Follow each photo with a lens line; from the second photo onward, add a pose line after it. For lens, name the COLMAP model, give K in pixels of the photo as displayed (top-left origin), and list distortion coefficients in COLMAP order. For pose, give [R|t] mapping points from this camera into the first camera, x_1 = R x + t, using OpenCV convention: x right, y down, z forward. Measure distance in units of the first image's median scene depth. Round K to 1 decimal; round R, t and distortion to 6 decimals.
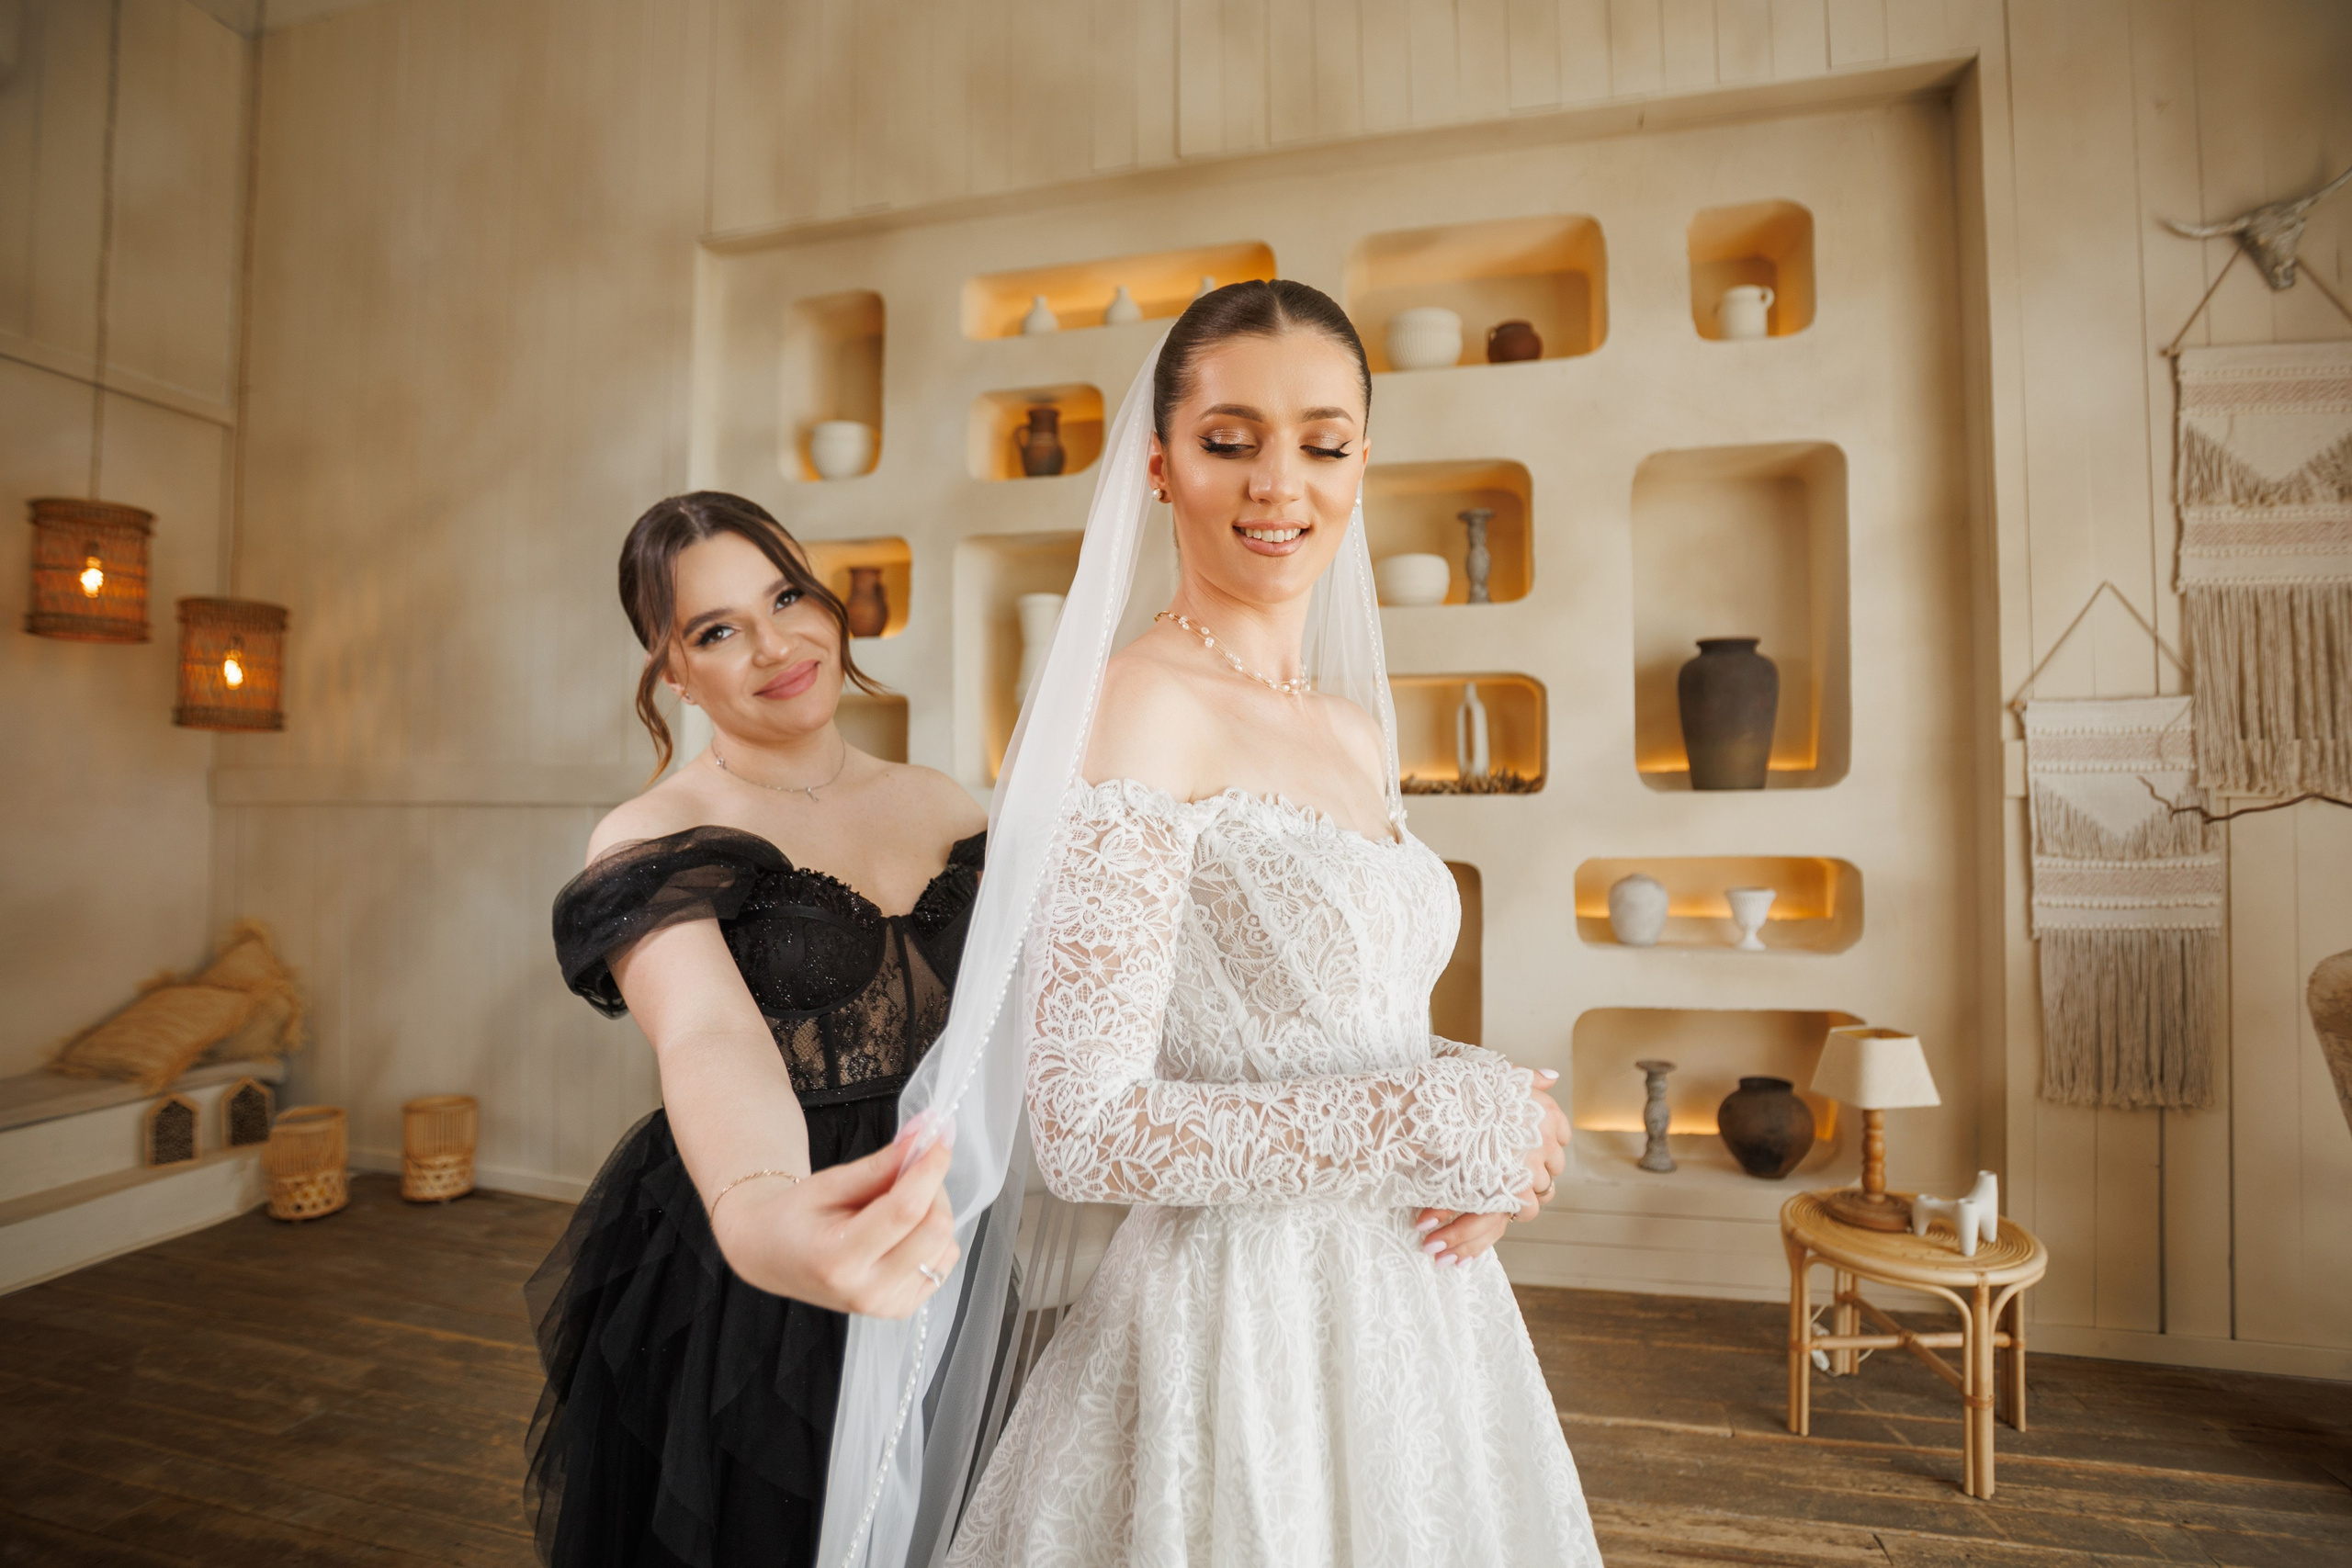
lens RADIAL K [[1189.6, 0, 1145.1], [0, 1189.6, 798.3], [0, 0, 1]] dist [-0.055475, 0.010321]
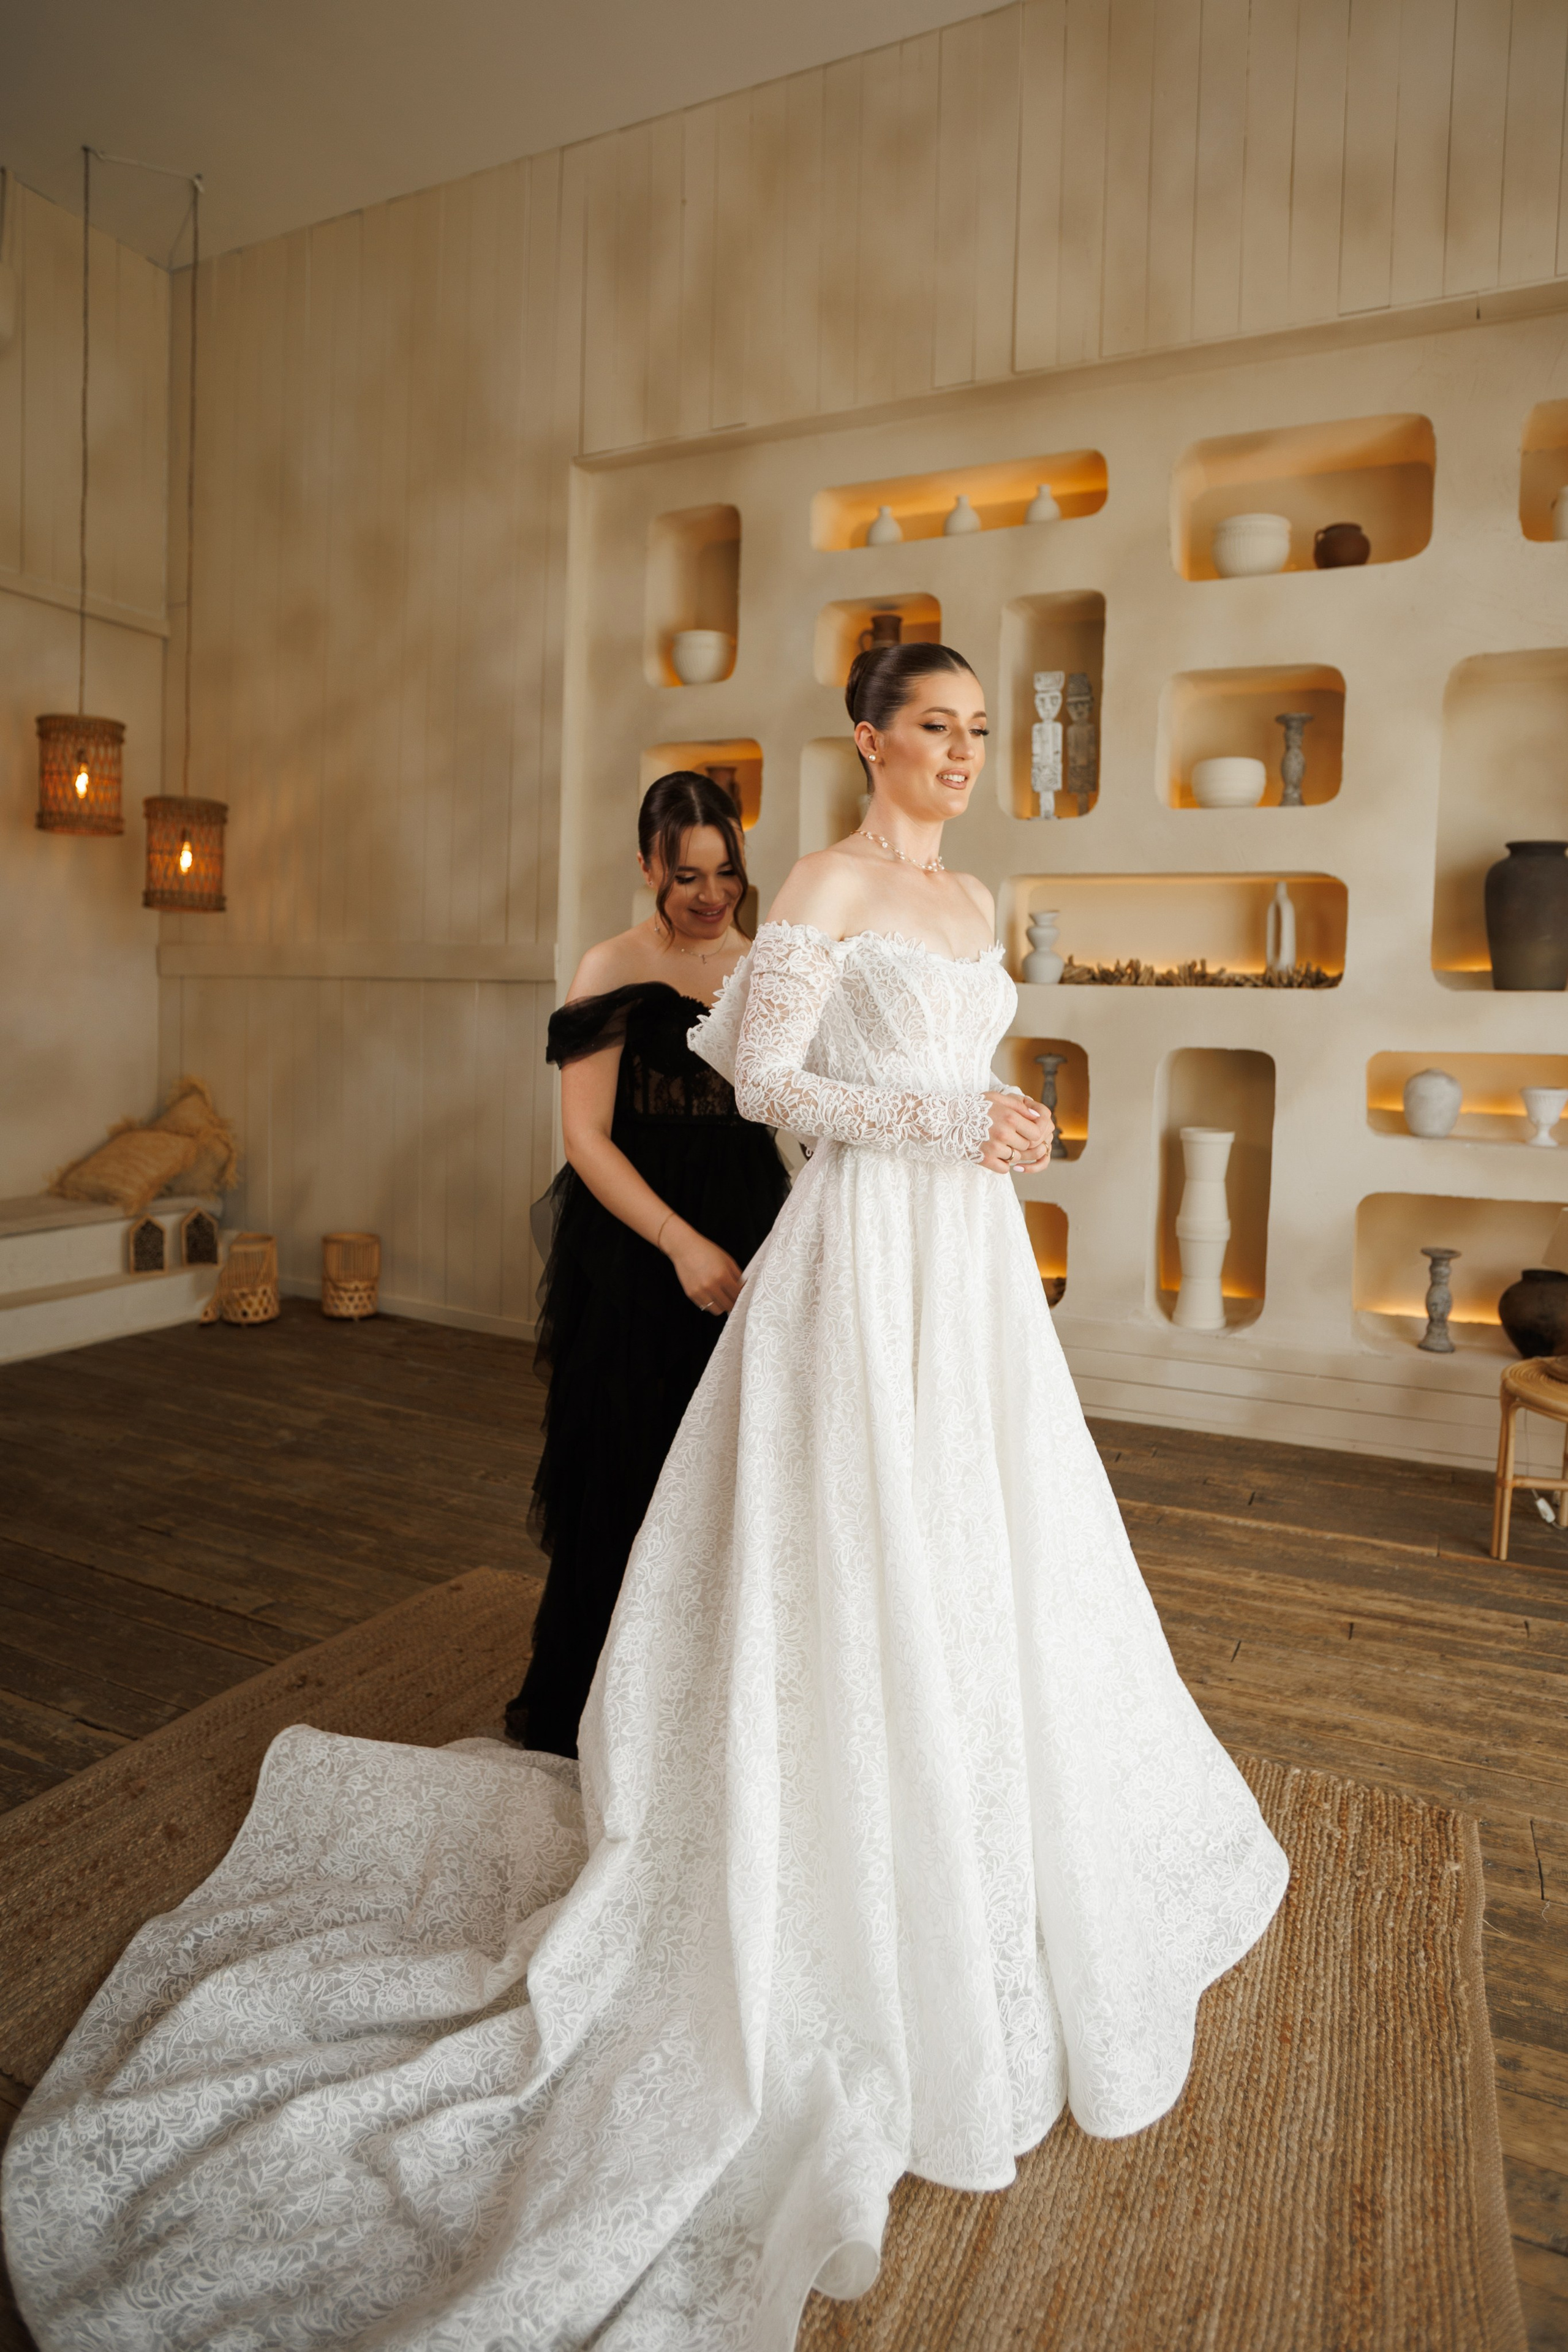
lens RADIAL K [[1360.9, 0, 782.2], [0, 1360.9, 1162.8], [0, 0, 1]] dist [-0.049441, 0.005018]
pose [[0.982283, 0.046644, -0.181505, 0.070674], [-0.025129, 0.992567, 0.119080, 0.018691], [0.185710, -0.112409, 0.976154, -0.277110]]
